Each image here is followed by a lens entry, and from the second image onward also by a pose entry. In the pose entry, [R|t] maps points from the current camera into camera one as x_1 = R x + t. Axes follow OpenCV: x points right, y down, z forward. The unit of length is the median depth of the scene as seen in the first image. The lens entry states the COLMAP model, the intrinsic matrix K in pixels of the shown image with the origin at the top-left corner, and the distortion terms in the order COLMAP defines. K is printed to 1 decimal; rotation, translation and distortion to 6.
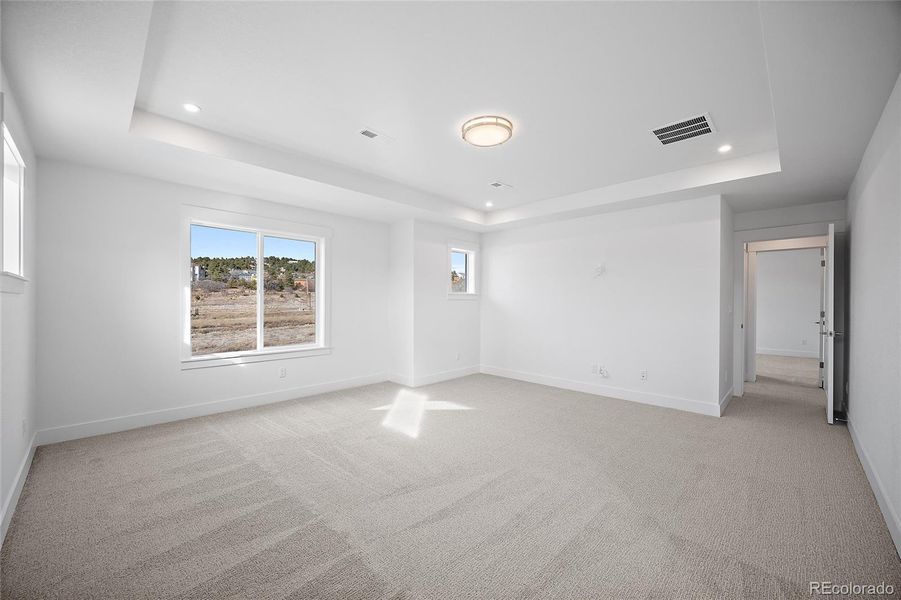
lens RADIAL K [[356.8, 0, 450.9], [0, 356.8, 303.9], [0, 0, 1]] dist [0.001108, 0.000143]
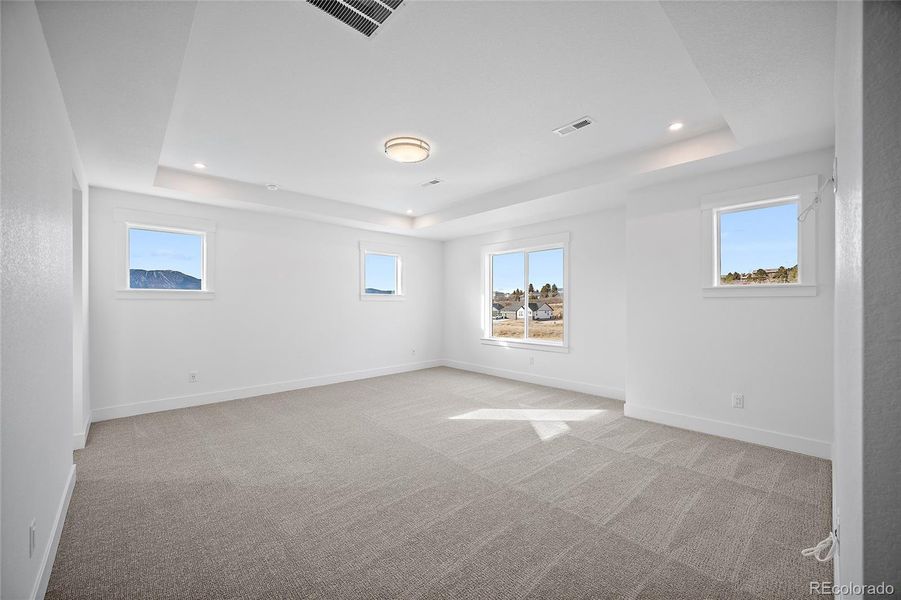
lens RADIAL K [[356.8, 0, 448.1], [0, 356.8, 301.2], [0, 0, 1]] dist [0.001108, 0.000143]
pose [[-0.053275, -0.013255, -0.998492, 0.795371], [-0.010563, 0.999863, -0.012710, 0.005520], [0.998524, 0.009870, -0.053407, 0.781217]]
